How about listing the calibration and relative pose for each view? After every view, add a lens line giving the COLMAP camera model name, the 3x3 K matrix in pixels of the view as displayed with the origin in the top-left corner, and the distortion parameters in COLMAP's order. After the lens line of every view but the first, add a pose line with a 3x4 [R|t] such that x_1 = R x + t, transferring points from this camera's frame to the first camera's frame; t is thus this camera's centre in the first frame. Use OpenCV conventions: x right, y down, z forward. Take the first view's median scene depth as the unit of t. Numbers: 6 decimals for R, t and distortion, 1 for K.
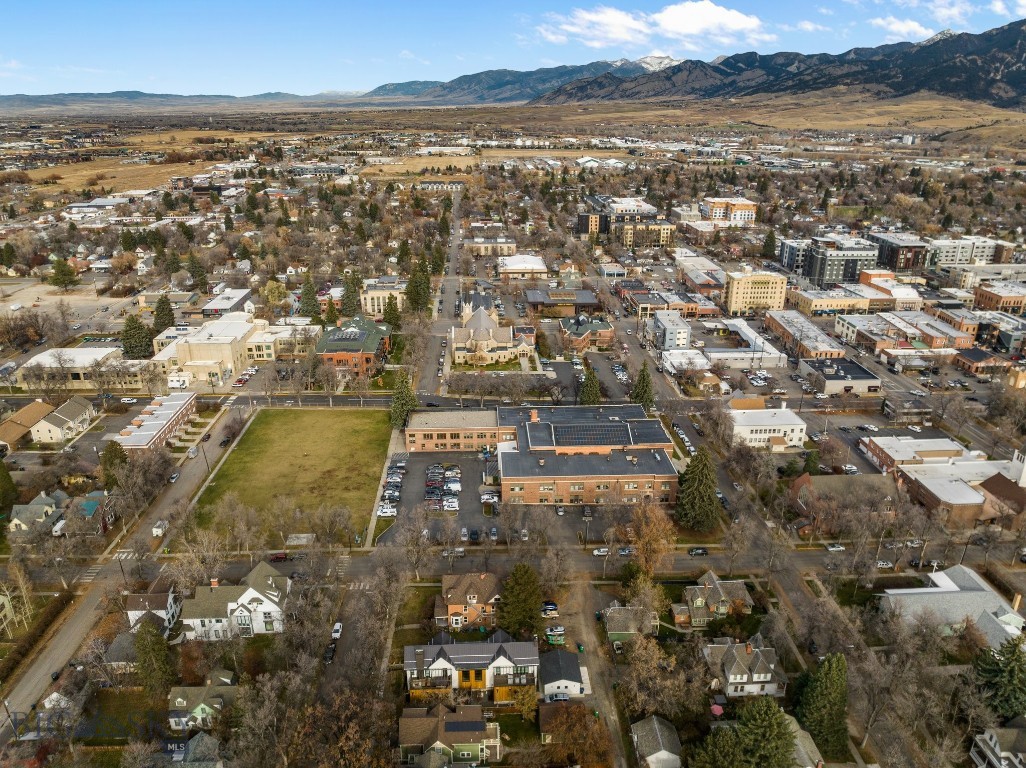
lens RADIAL K [[725.5, 0, 513.2], [0, 725.5, 377.0], [0, 0, 1]] dist [-0.041209, 0.009210]
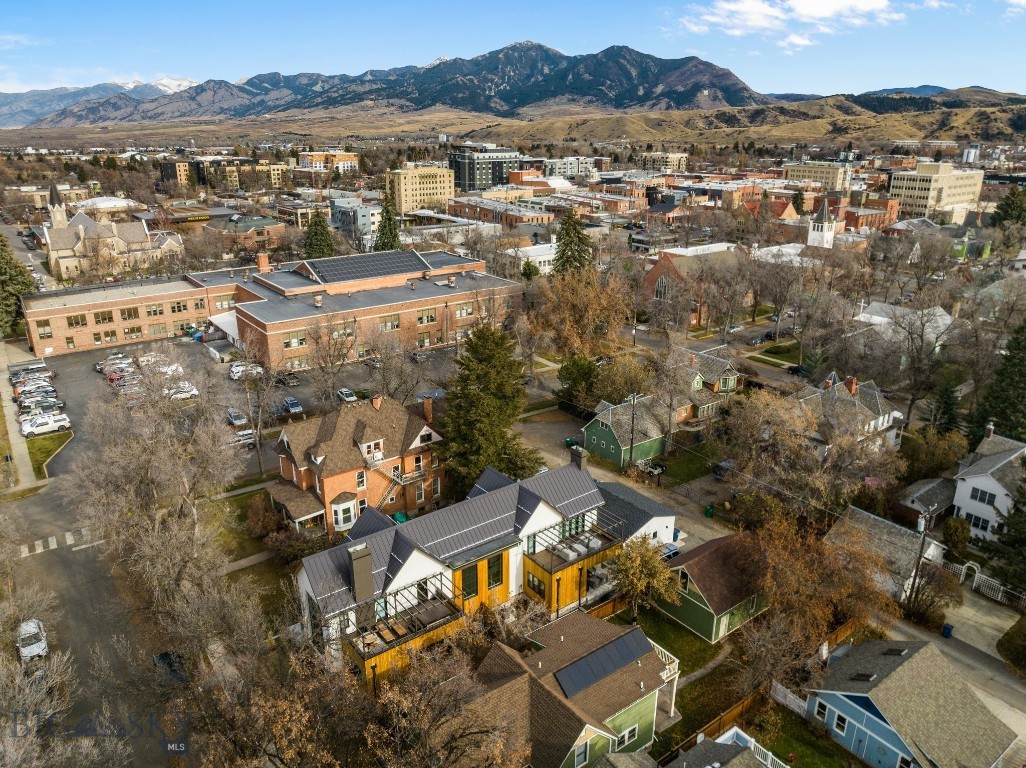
lens RADIAL K [[725.5, 0, 513.2], [0, 725.5, 377.0], [0, 0, 1]] dist [-0.041209, 0.009210]
pose [[0.827042, -0.187880, 0.529813, -0.204443], [0.204009, 0.978553, 0.028551, 0.257351], [-0.523814, 0.084474, 0.847634, 0.553426]]
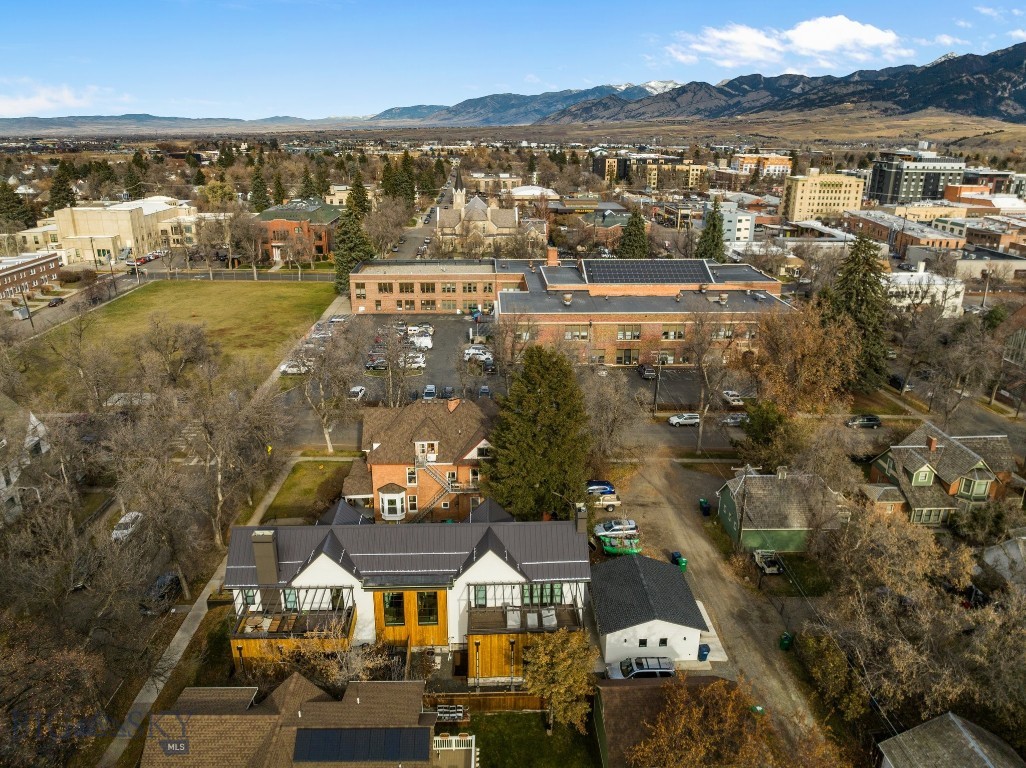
lens RADIAL K [[725.5, 0, 513.2], [0, 725.5, 377.0], [0, 0, 1]] dist [-0.041209, 0.009210]
pose [[0.999977, 0.004288, -0.005341, -0.002274], [-0.004457, 0.999475, -0.032094, 0.265604], [0.005201, 0.032117, 0.999471, 0.540247]]
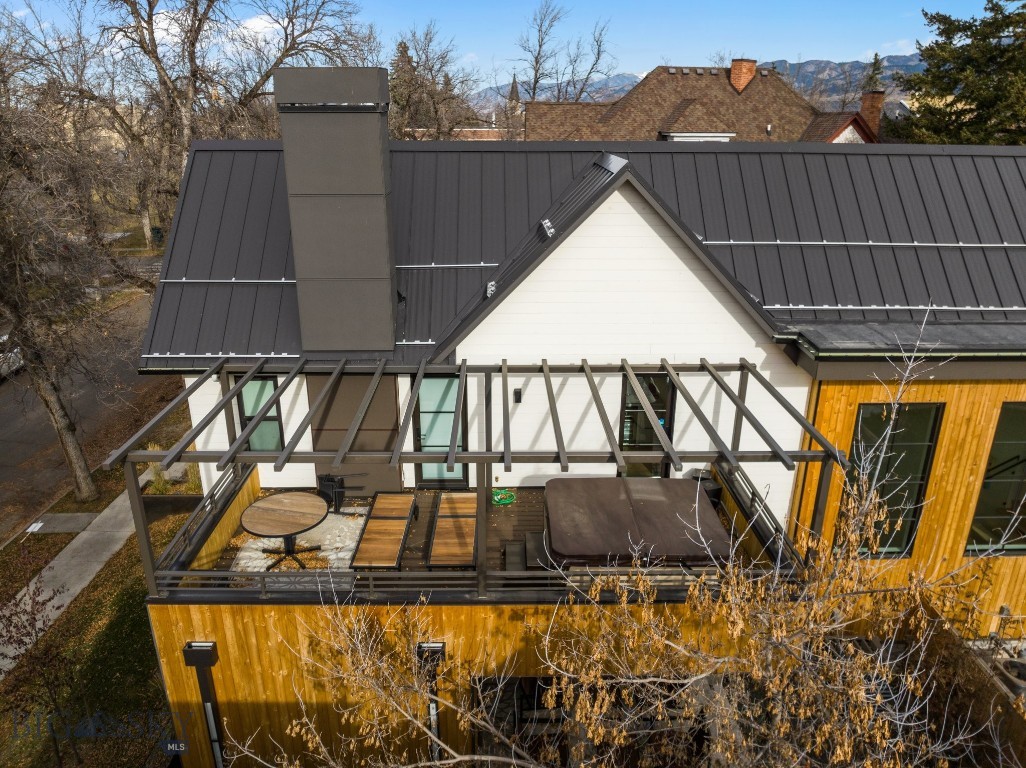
lens RADIAL K [[725.5, 0, 513.2], [0, 725.5, 377.0], [0, 0, 1]] dist [-0.041209, 0.009210]
pose [[0.999465, 0.008809, -0.031492, -0.093210], [-0.009438, 0.999758, -0.019882, 0.350197], [0.031310, 0.020168, 0.999306, 0.790579]]
